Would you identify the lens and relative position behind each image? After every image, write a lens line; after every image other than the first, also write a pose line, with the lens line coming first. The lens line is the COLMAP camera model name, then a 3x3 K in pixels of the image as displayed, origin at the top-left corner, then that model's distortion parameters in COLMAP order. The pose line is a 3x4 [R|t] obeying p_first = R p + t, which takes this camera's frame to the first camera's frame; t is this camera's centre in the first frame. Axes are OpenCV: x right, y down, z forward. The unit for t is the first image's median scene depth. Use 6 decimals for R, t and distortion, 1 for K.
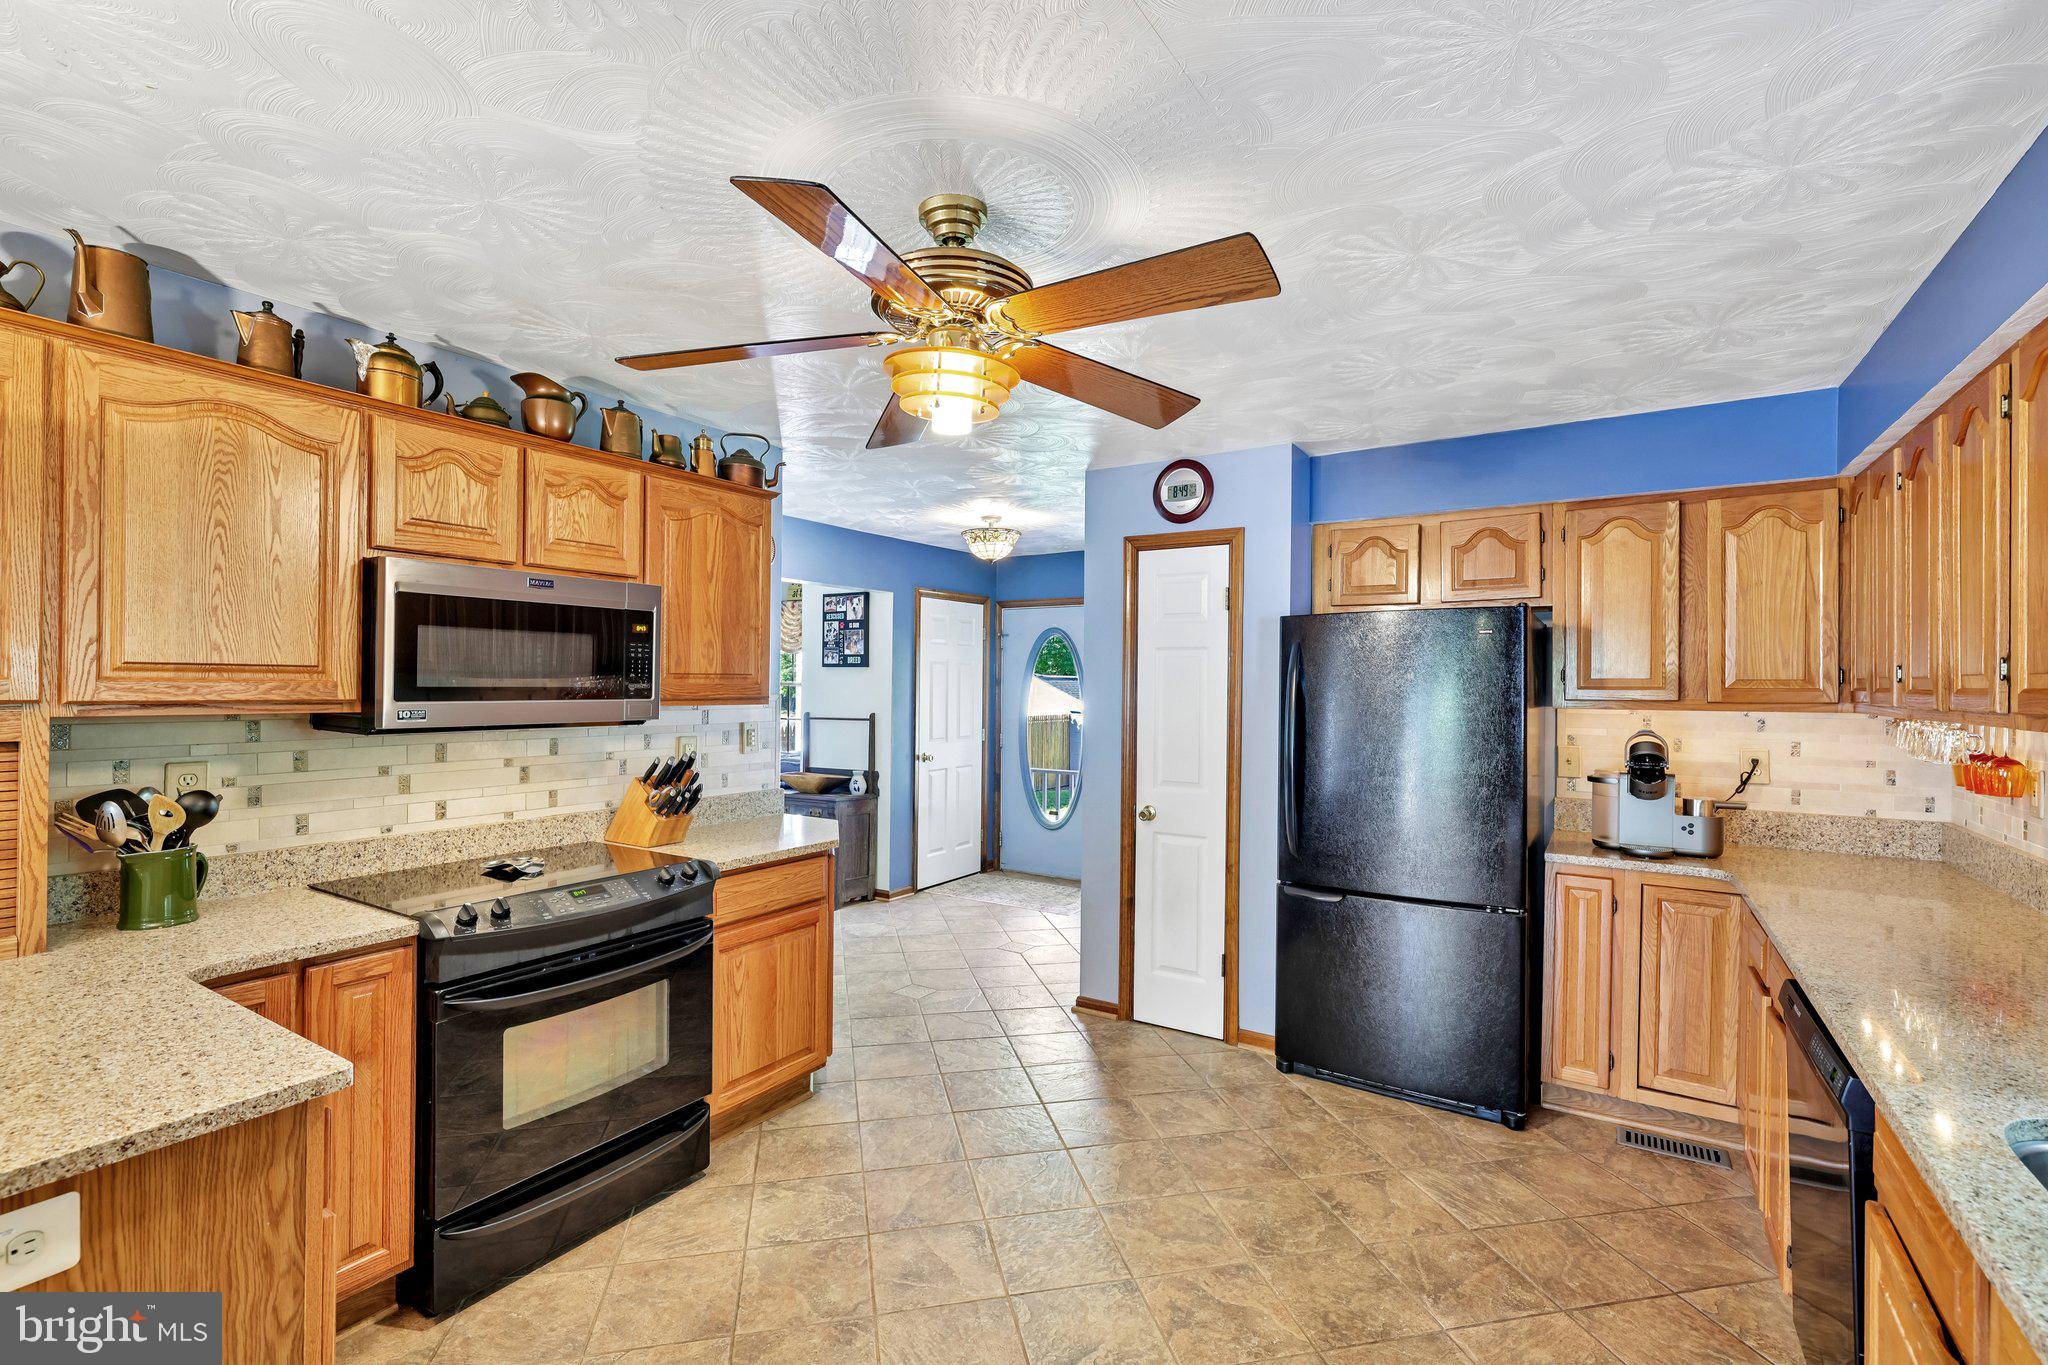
lens RADIAL K [[910.1, 0, 1017.5], [0, 910.1, 683.5], [0, 0, 1]] dist [-0.000343, -0.000082]
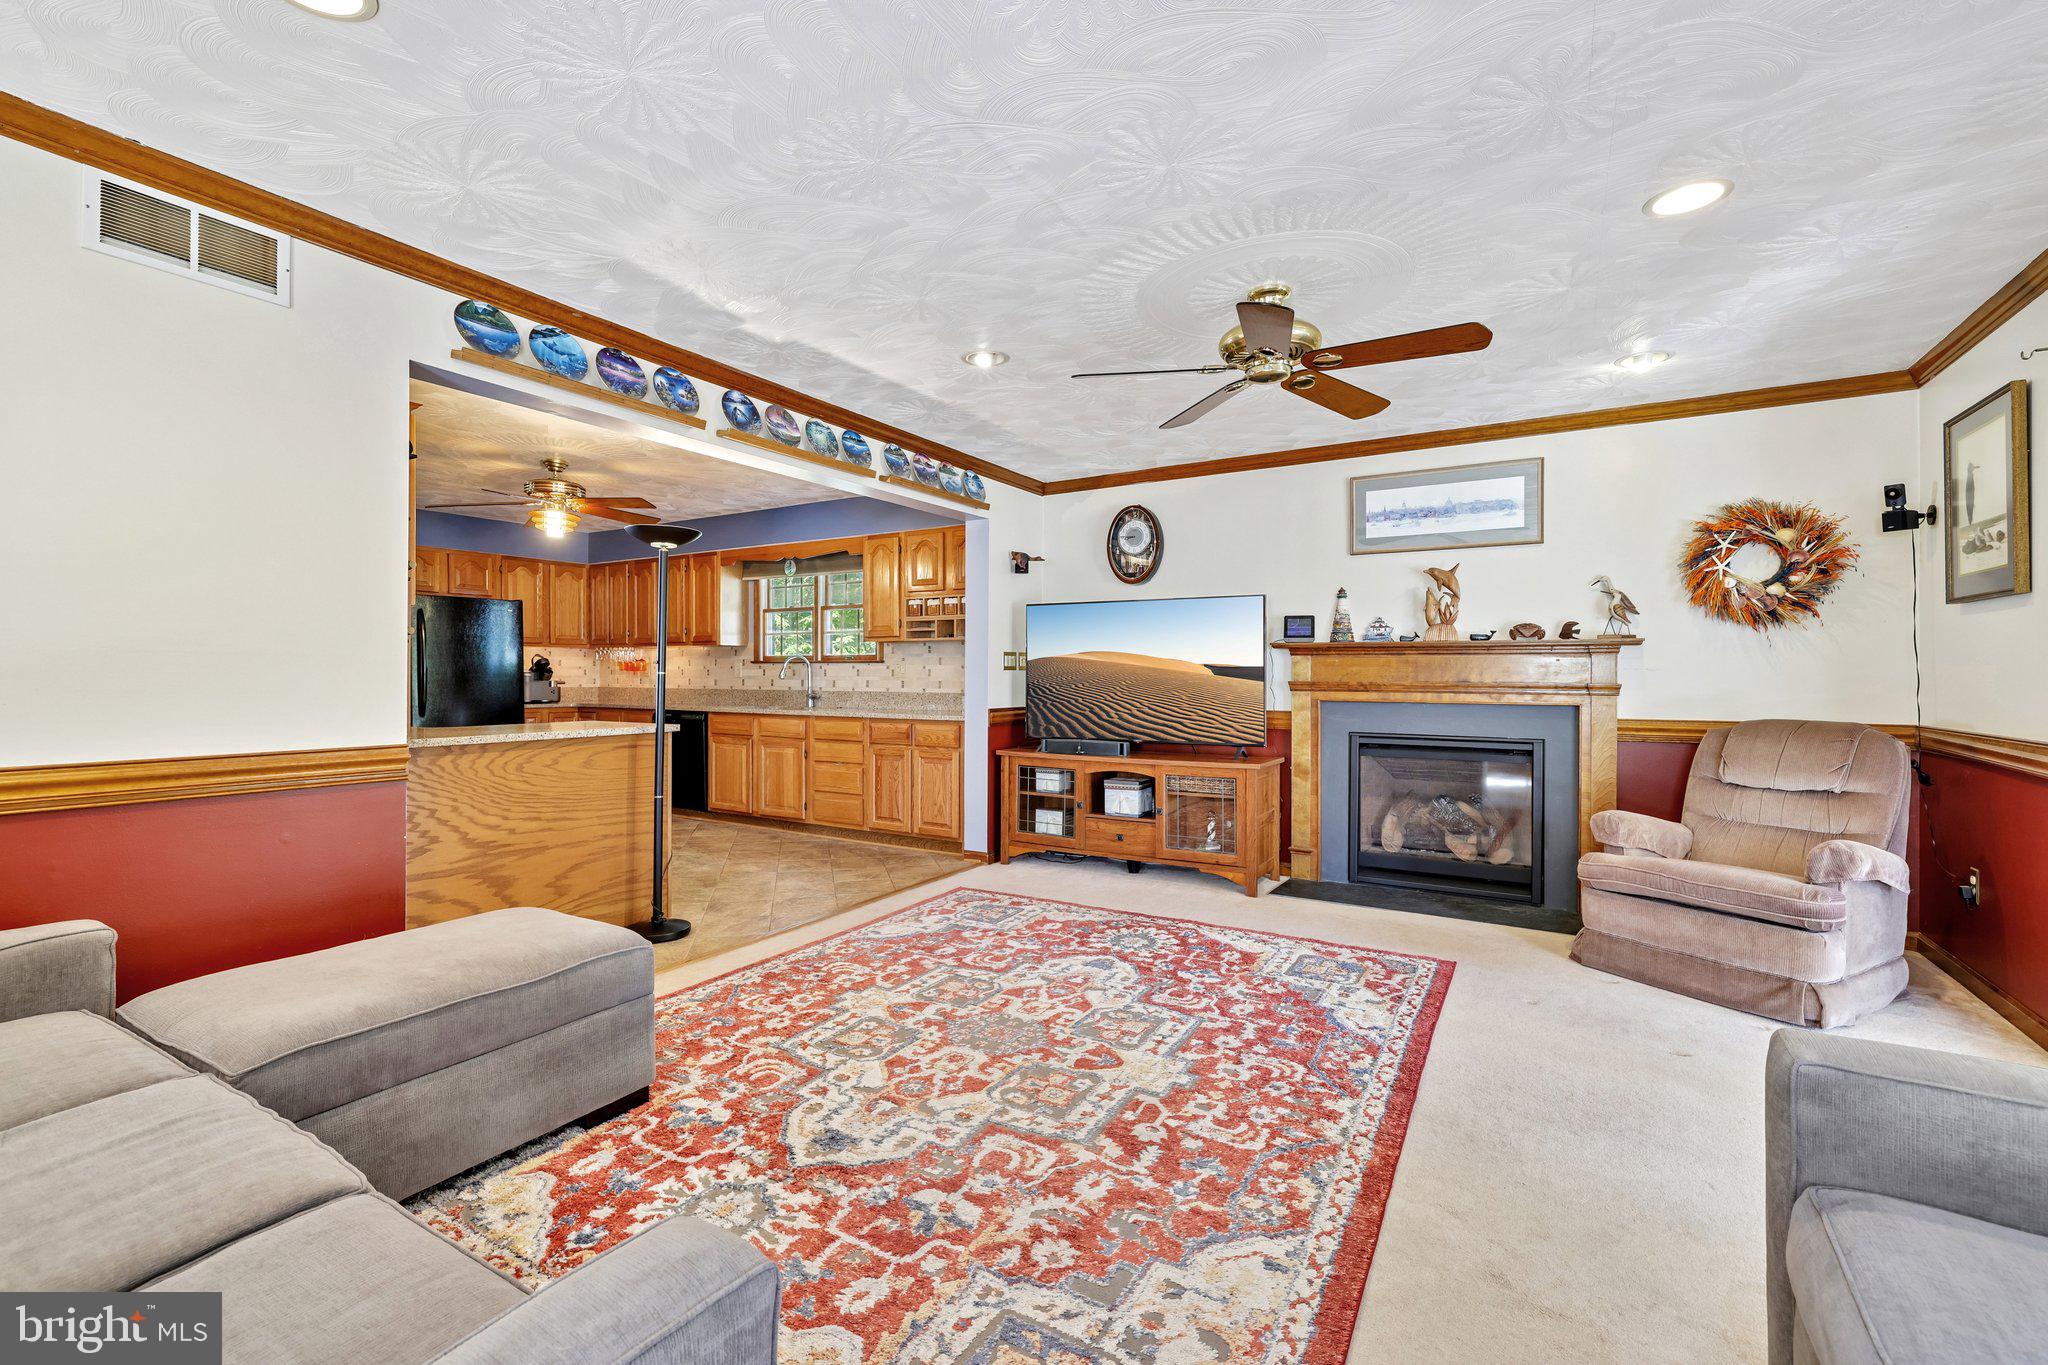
lens RADIAL K [[878.0, 0, 1001.7], [0, 878.0, 670.7], [0, 0, 1]] dist [-0.000827, -0.000050]
pose [[-0.015741, -0.004498, 0.999866, -1.854240], [-0.002290, 0.999987, 0.004462, 0.089506], [-0.999873, -0.002220, -0.015751, -0.244493]]
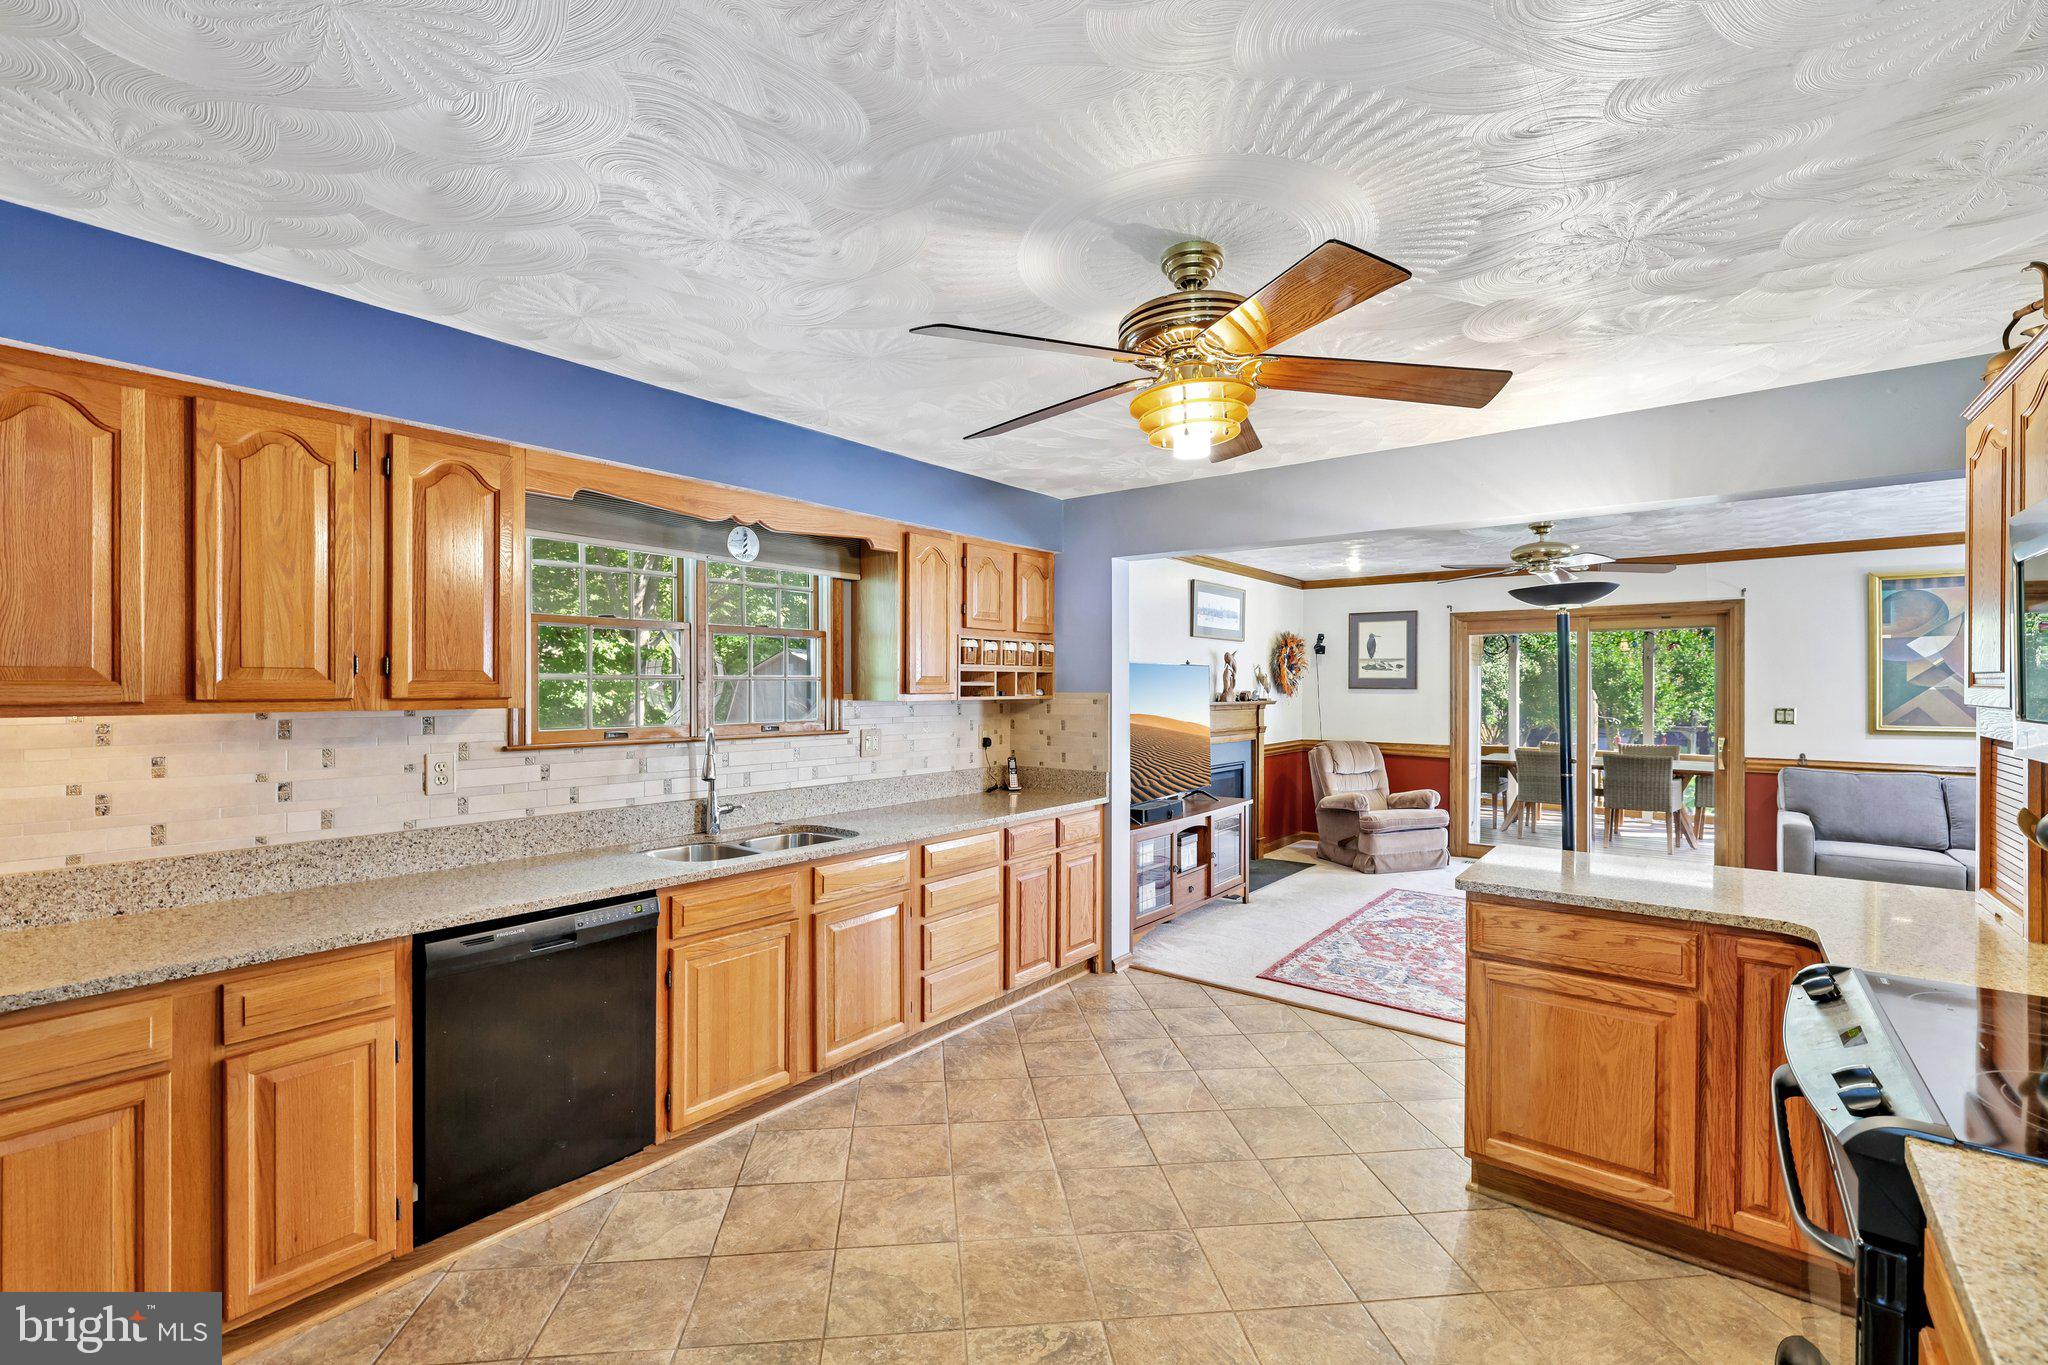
lens RADIAL K [[878.0, 0, 1010.6], [0, 878.0, 692.2], [0, 0, 1]] dist [-0.000827, -0.000050]
pose [[-0.994476, -0.010509, 0.104434, 0.019317], [-0.009587, 0.999911, 0.009323, 0.001437], [-0.104522, 0.008270, -0.994488, 1.325208]]
